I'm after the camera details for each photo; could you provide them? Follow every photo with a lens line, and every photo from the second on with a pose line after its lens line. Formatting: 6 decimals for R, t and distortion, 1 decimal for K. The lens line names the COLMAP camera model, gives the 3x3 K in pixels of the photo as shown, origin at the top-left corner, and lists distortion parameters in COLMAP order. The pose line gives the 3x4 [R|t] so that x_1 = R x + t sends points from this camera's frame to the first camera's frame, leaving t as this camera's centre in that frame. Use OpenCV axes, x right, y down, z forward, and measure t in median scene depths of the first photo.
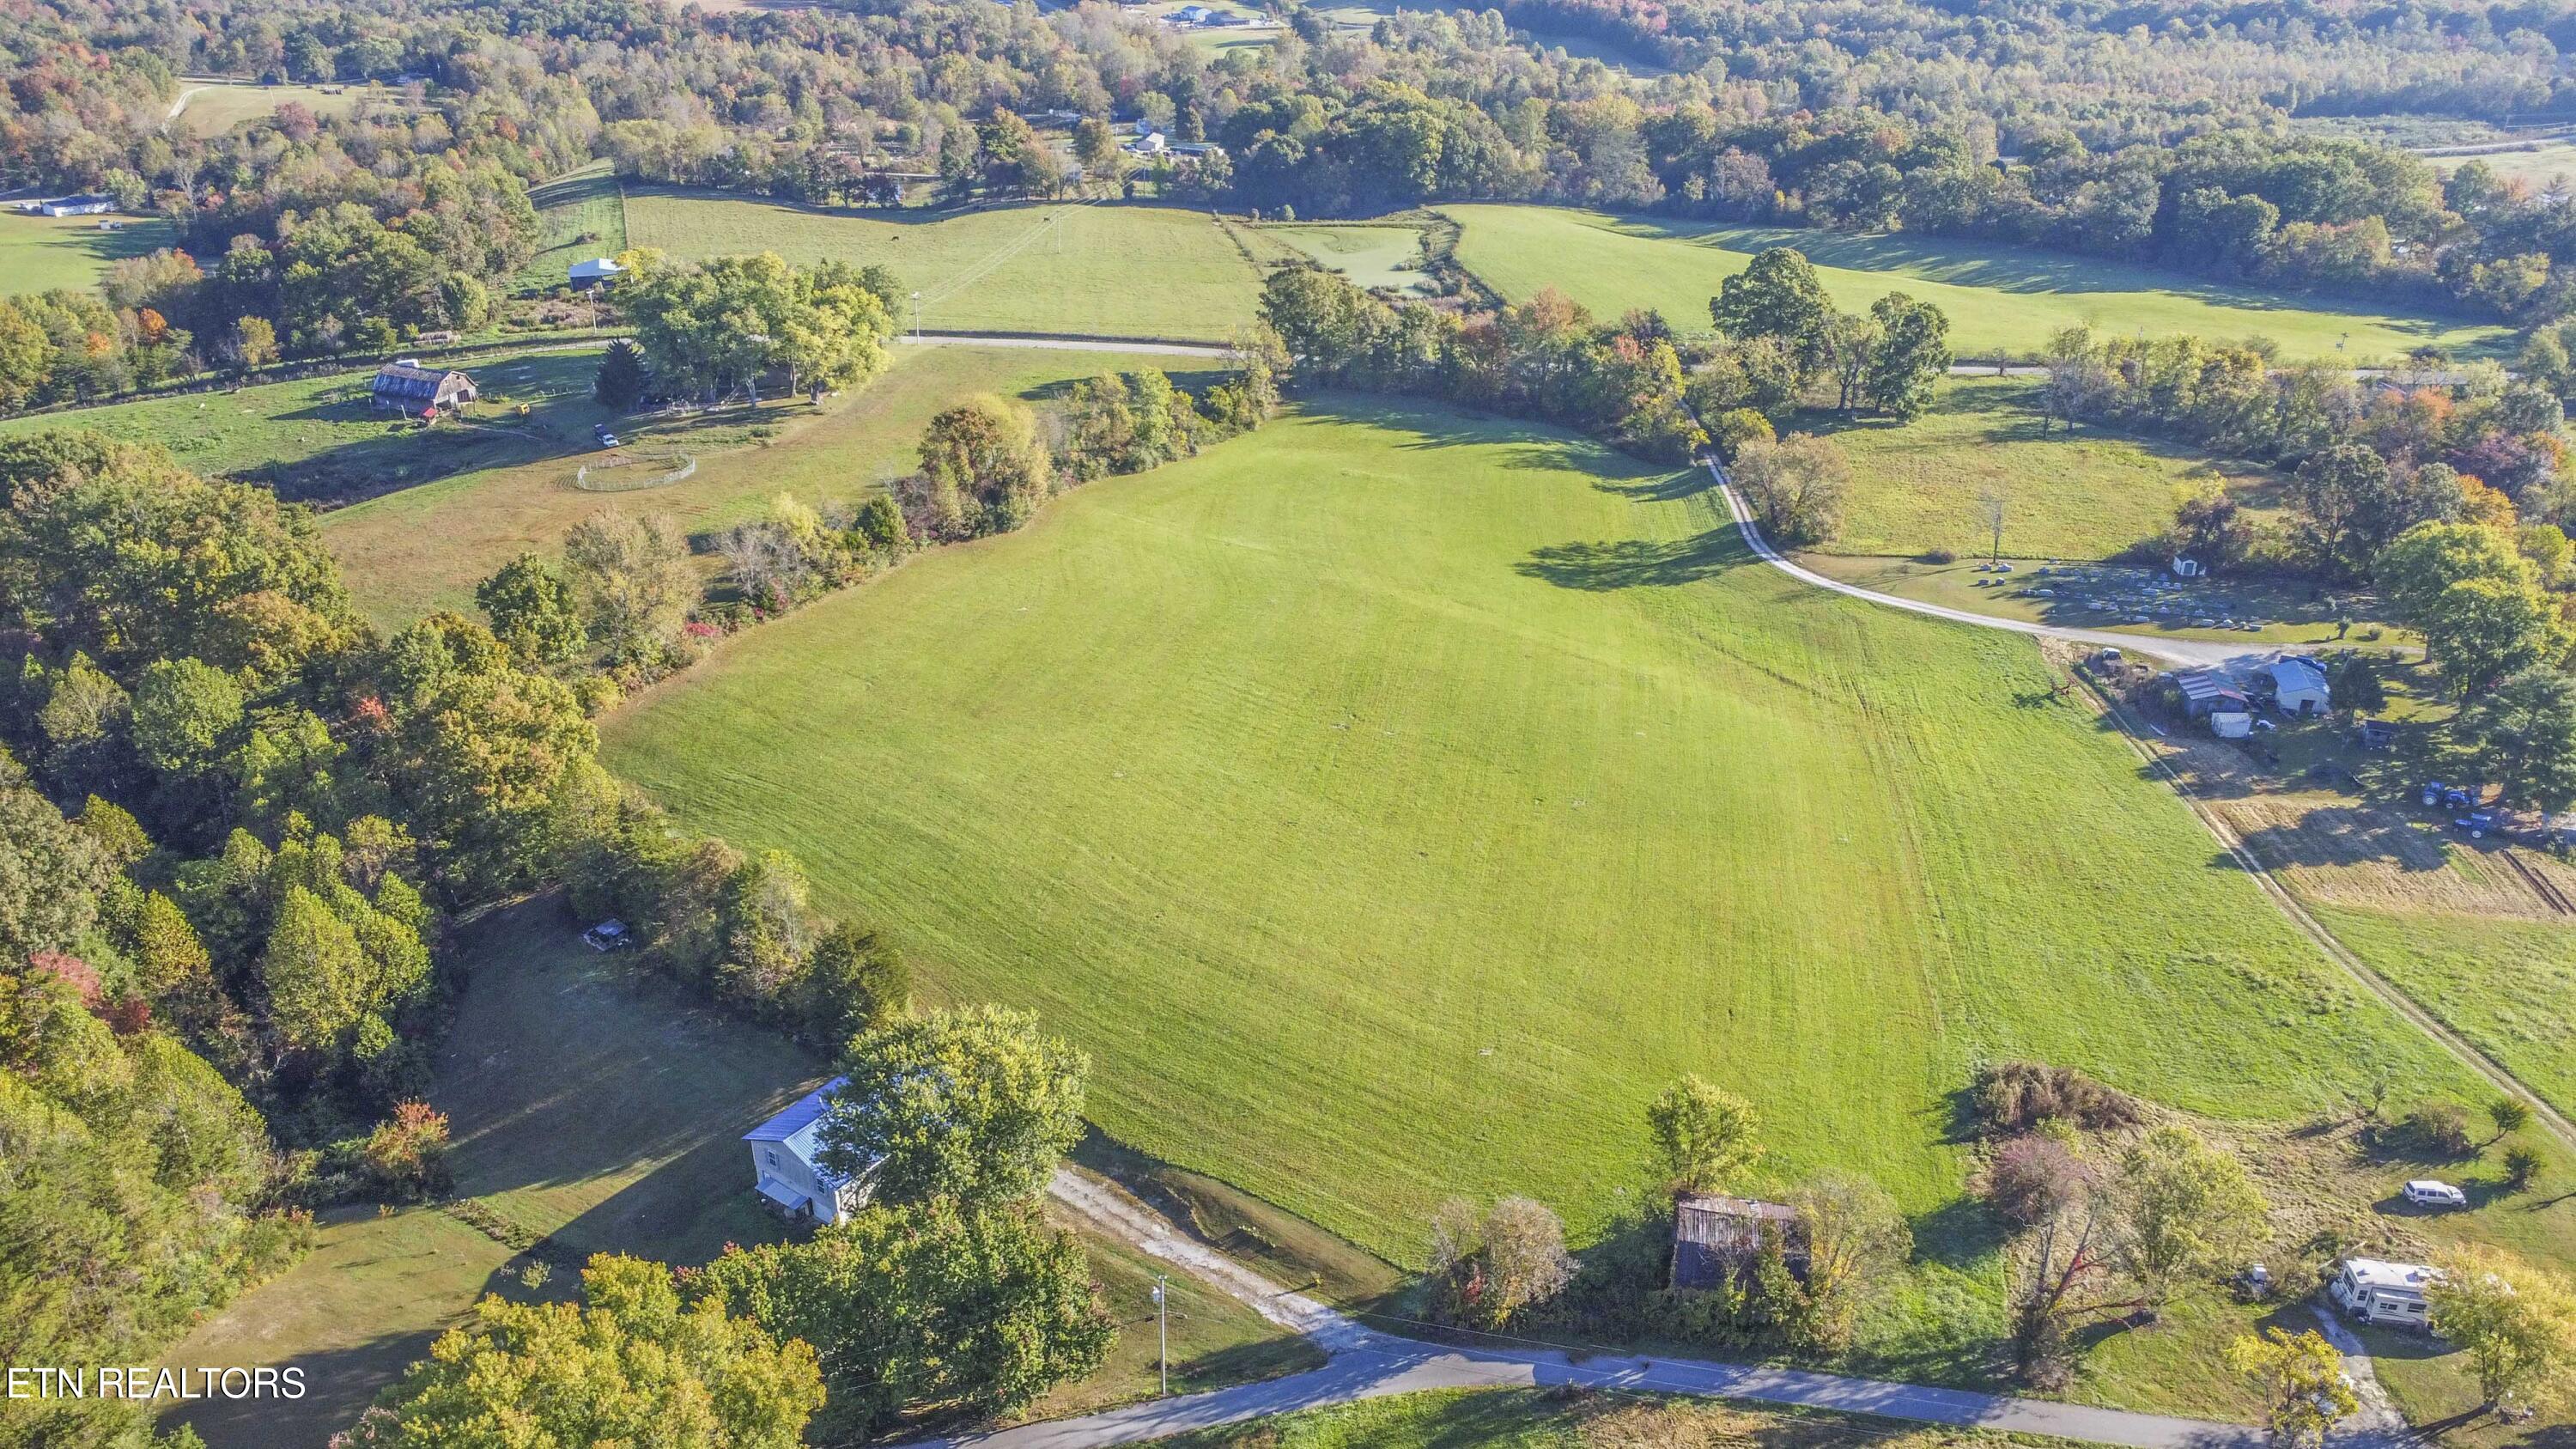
lens RADIAL K [[1909.0, 0, 1276.5], [0, 1909.0, 748.6], [0, 0, 1]] dist [-0.124060, 0.185145]
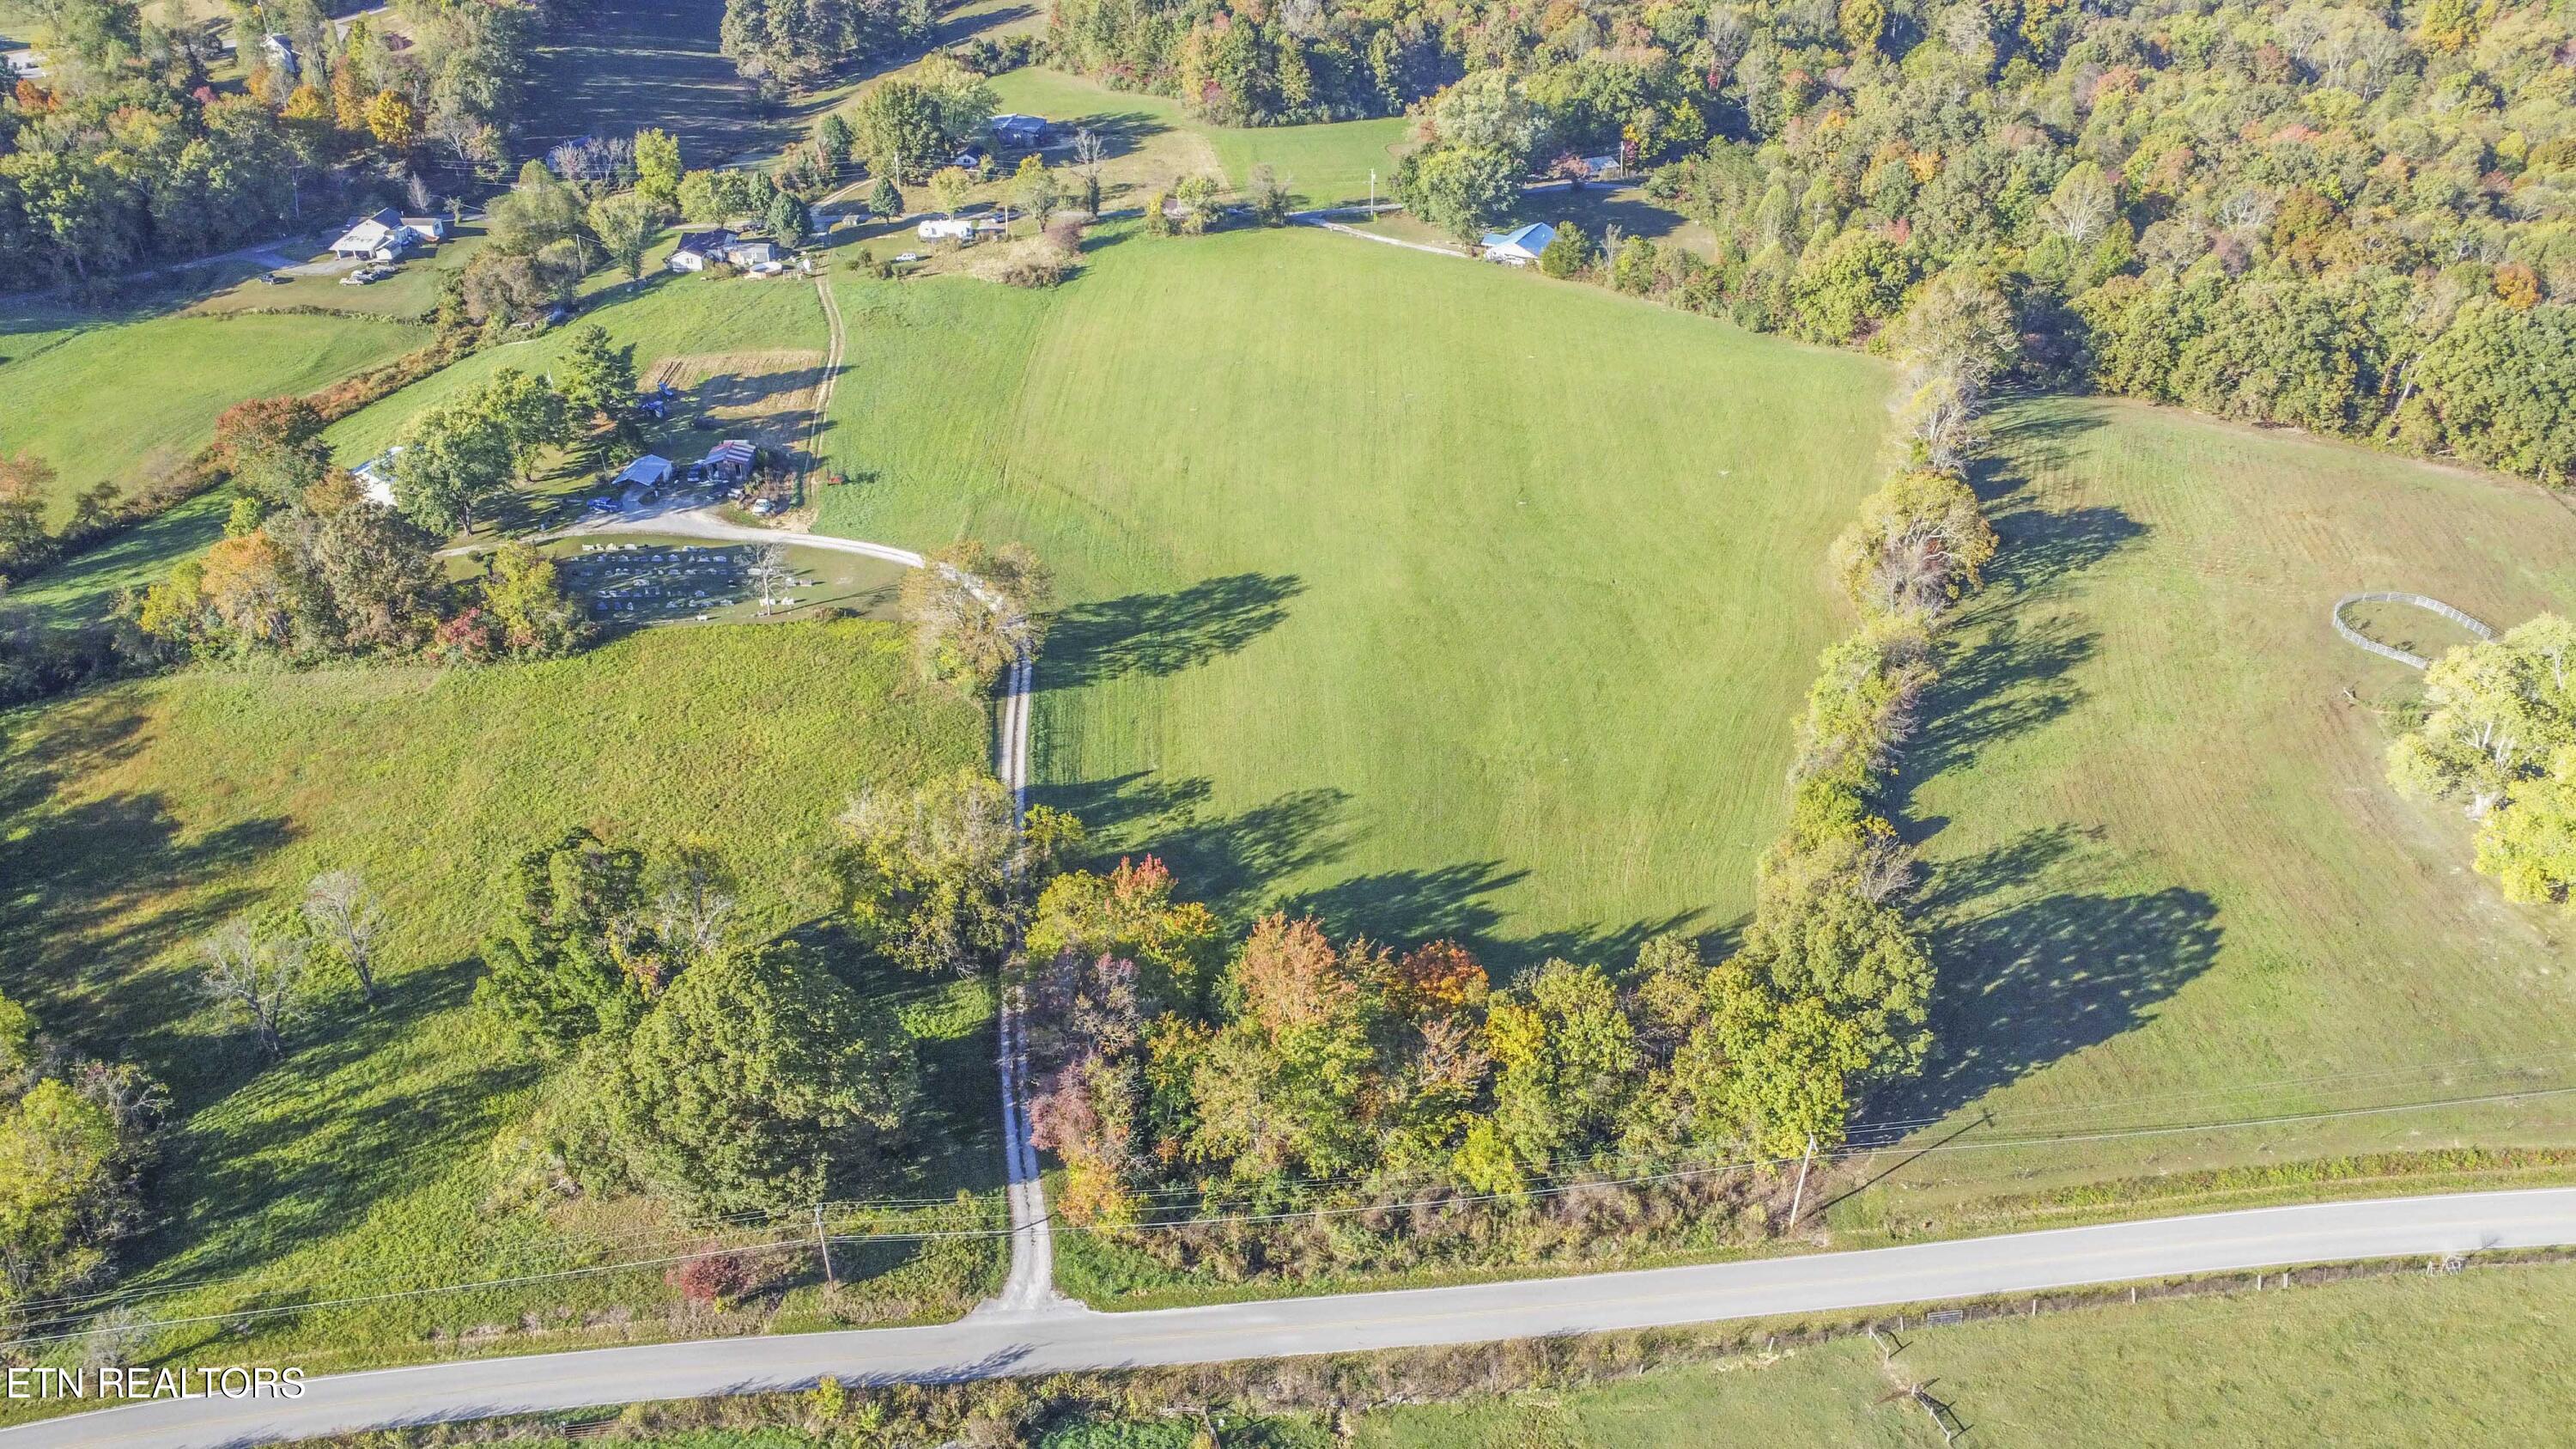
lens RADIAL K [[1909.0, 0, 1281.5], [0, 1909.0, 726.0], [0, 0, 1]] dist [-0.124060, 0.185145]
pose [[-0.988211, 0.075403, -0.133240, 0.223515], [-0.071739, 0.540766, 0.838109, -0.711963], [0.135248, 0.837787, -0.528981, 1.312740]]
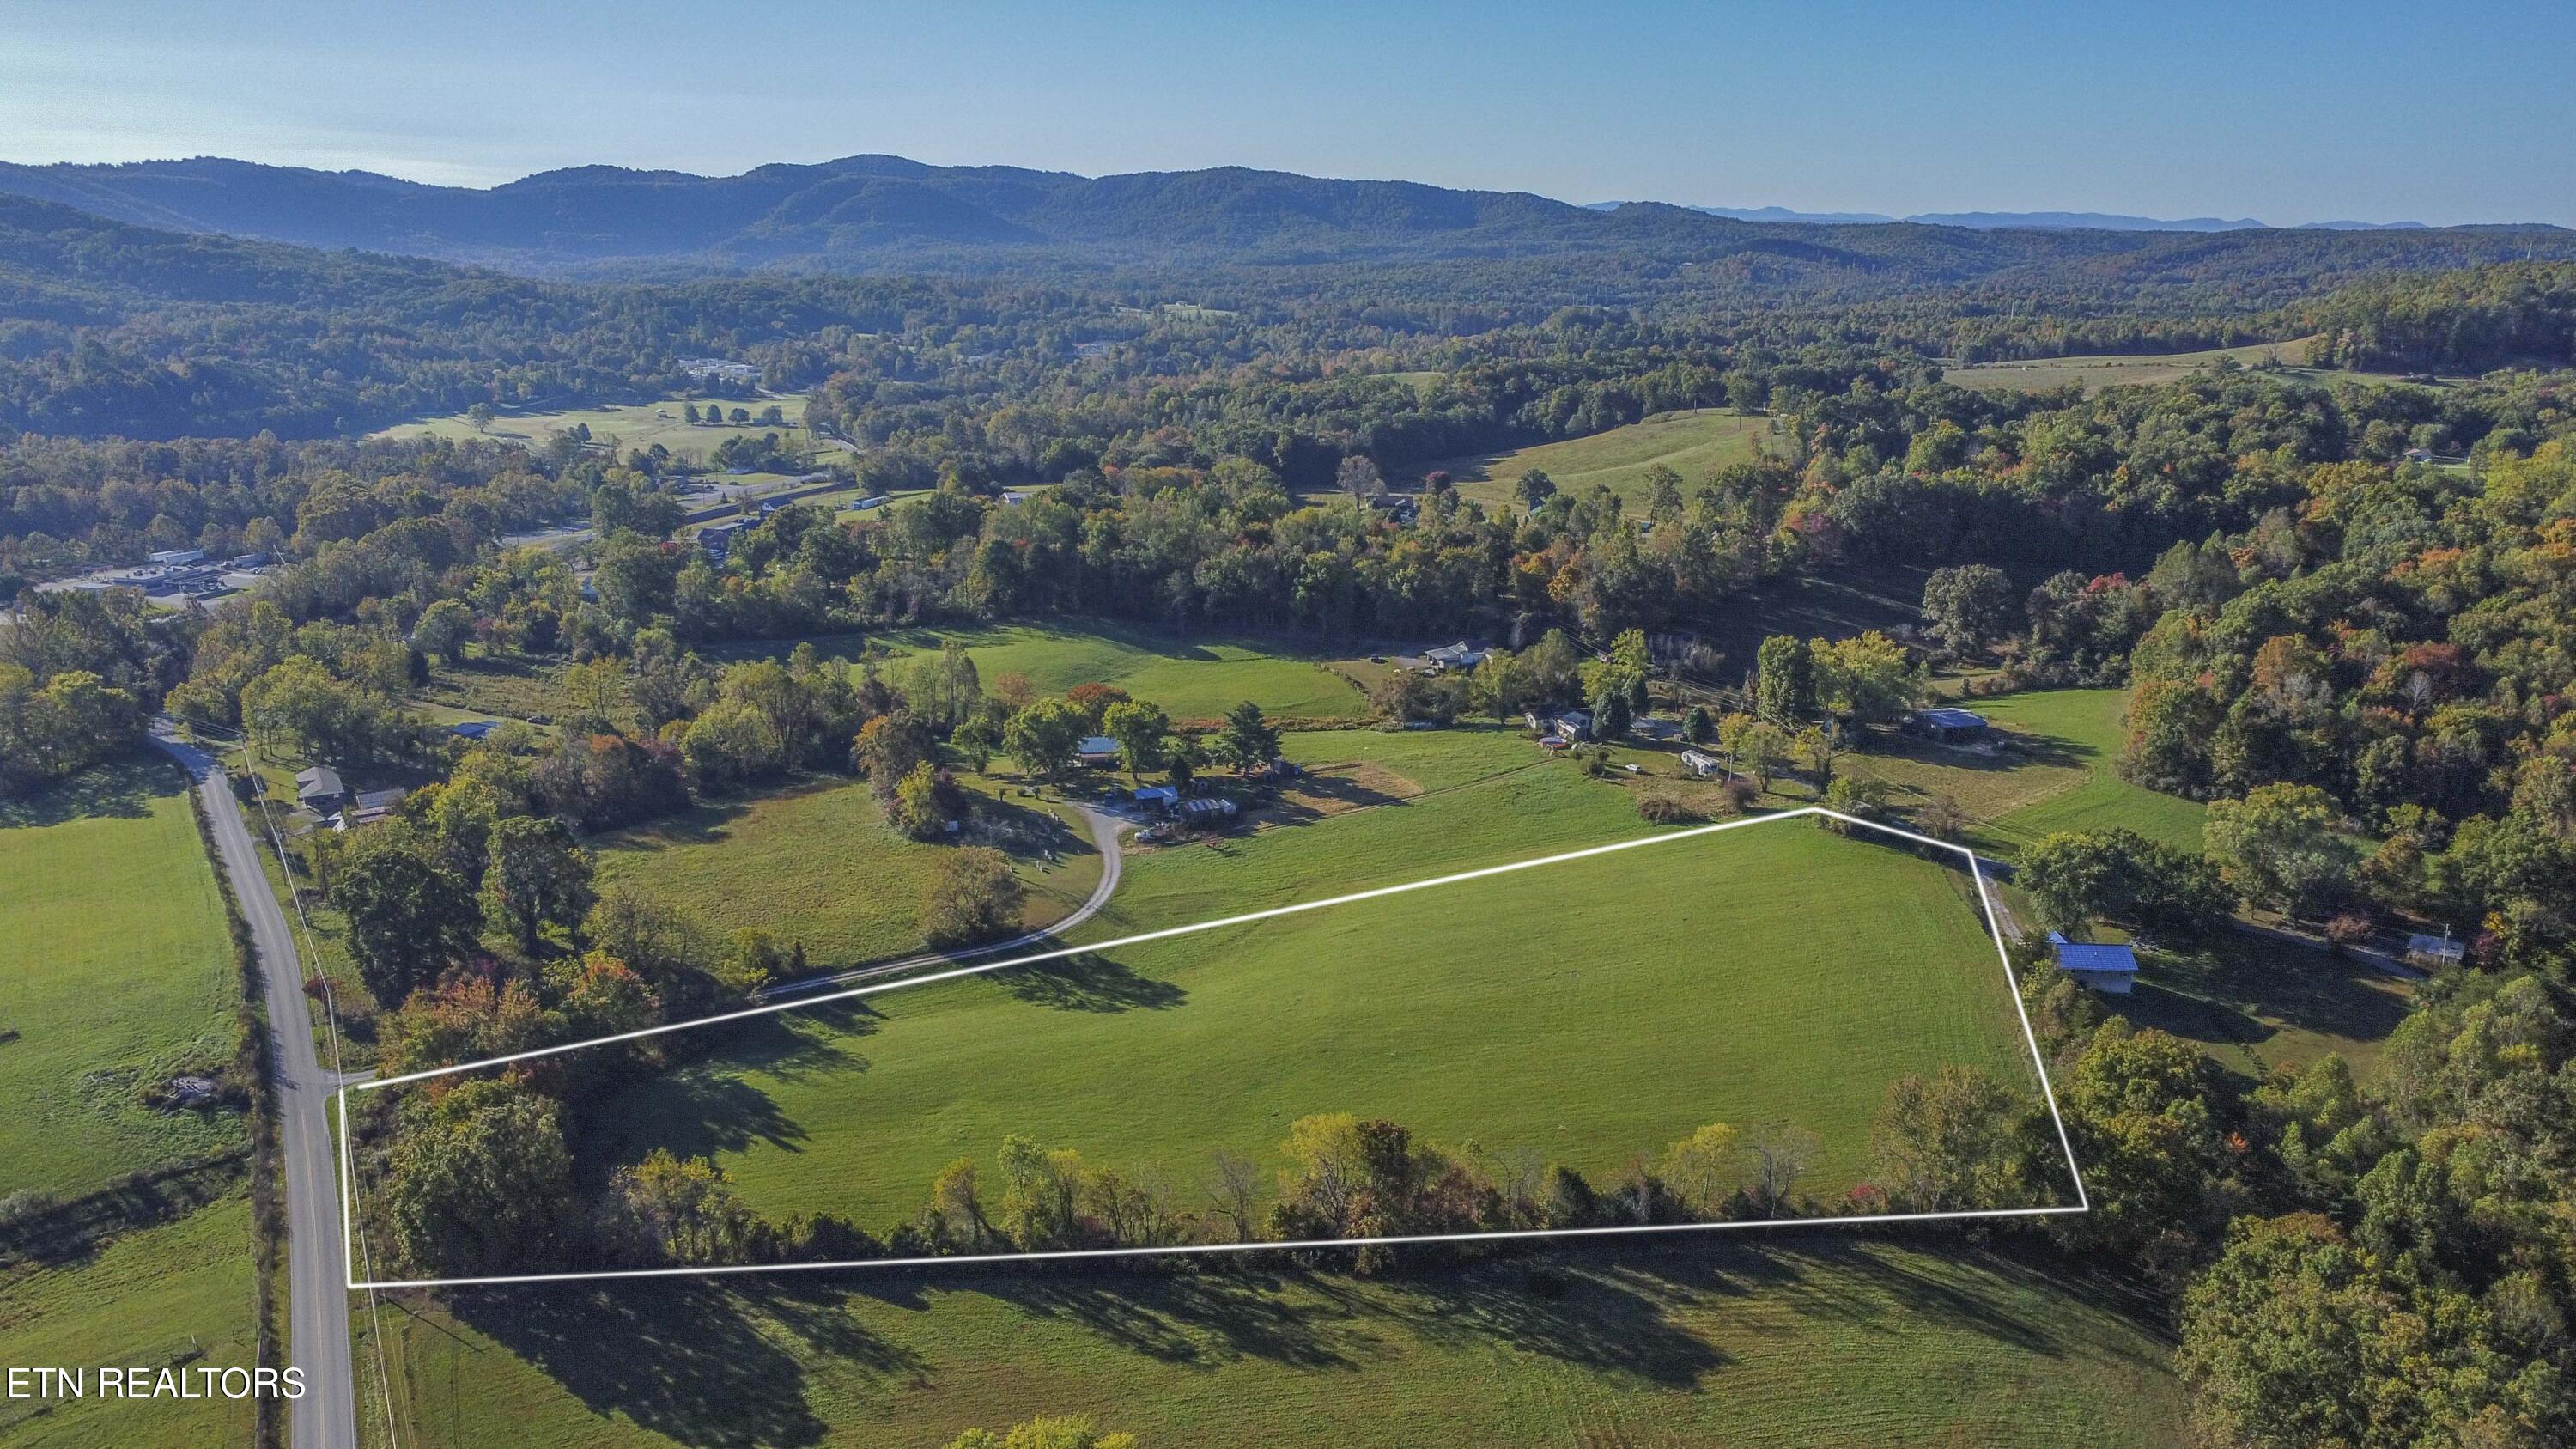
lens RADIAL K [[1909.0, 0, 1288.5], [0, 1909.0, 733.7], [0, 0, 1]] dist [-0.124060, 0.185145]
pose [[-0.525951, -0.232998, 0.817978, -0.650623], [0.365572, 0.806440, 0.464771, -0.595283], [-0.767941, 0.543476, -0.338970, 1.044776]]
